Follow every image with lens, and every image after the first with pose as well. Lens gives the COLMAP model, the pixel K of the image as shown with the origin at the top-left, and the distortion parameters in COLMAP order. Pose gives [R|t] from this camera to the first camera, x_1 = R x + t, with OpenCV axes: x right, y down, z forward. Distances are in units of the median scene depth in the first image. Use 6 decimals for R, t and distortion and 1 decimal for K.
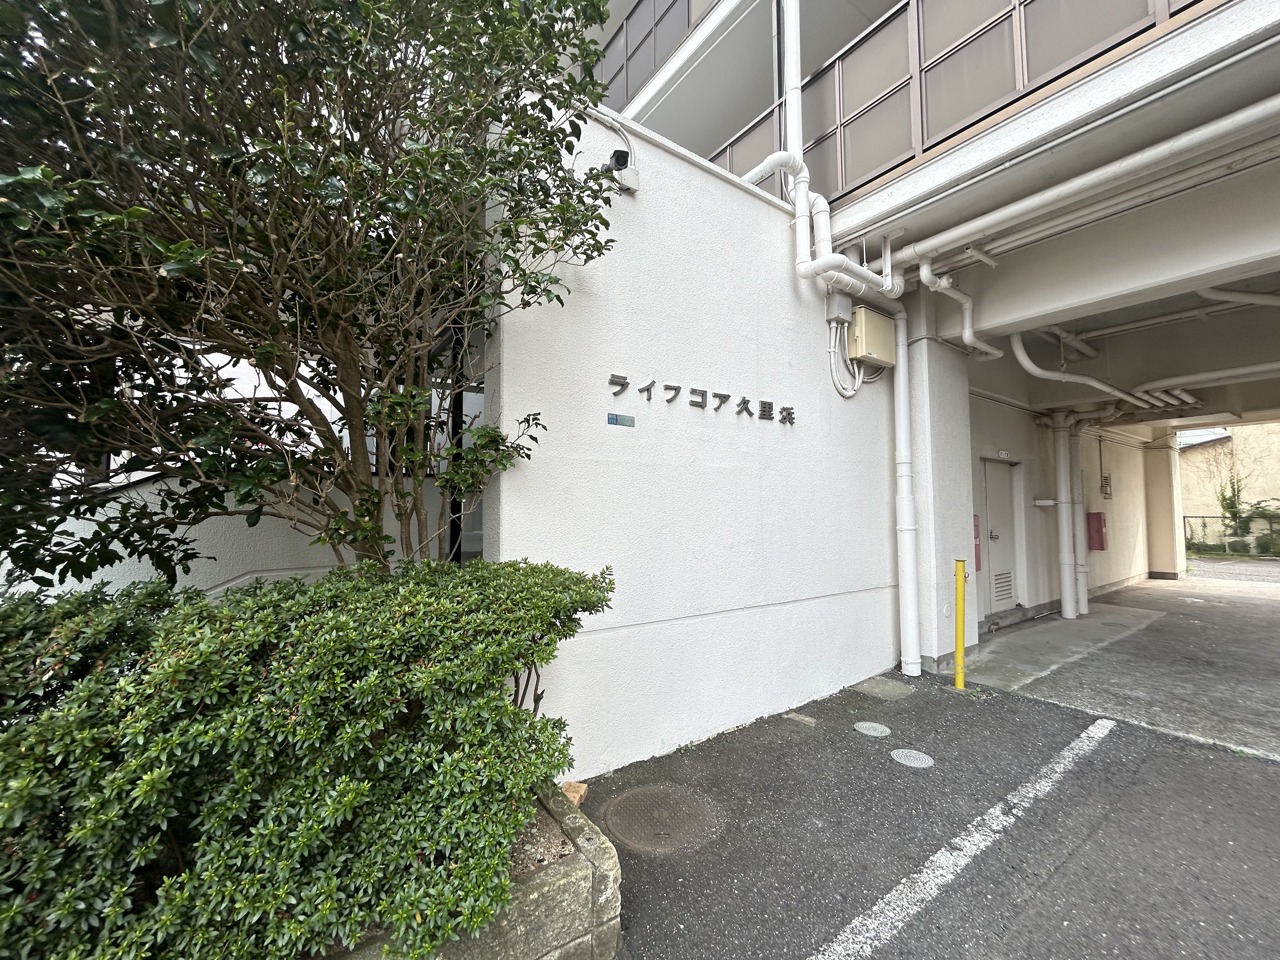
lens RADIAL K [[515.6, 0, 639.0], [0, 515.6, 481.9], [0, 0, 1]] dist [0.000326, 0.000021]
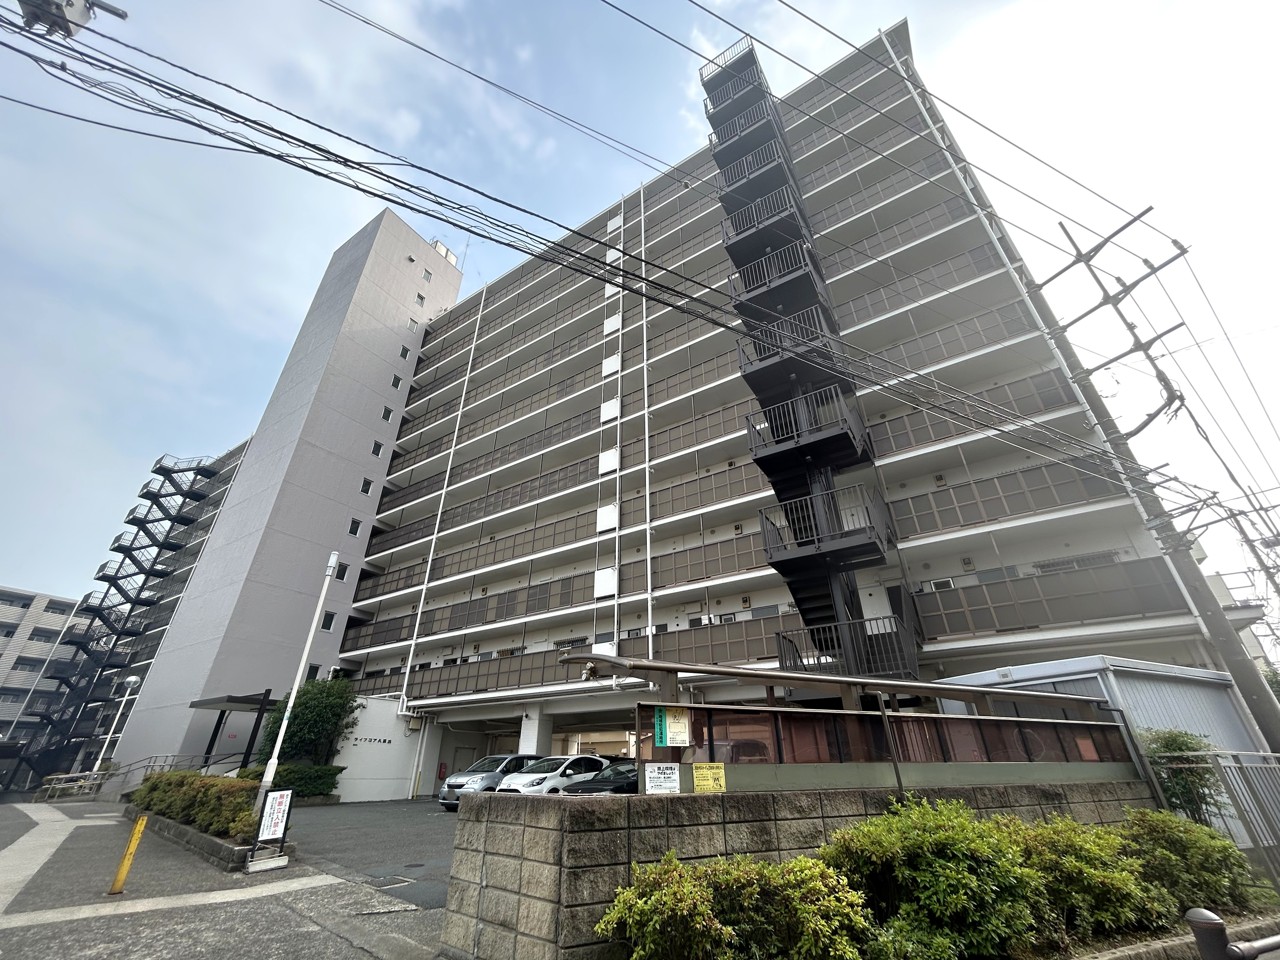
lens RADIAL K [[515.6, 0, 639.1], [0, 515.6, 479.5], [0, 0, 1]] dist [0.000326, 0.000021]
pose [[0.930651, 0.180450, 0.318317, 0.573236], [-0.016962, 0.890281, -0.455096, -0.179685], [-0.365514, 0.418136, 0.831602, -6.567955]]
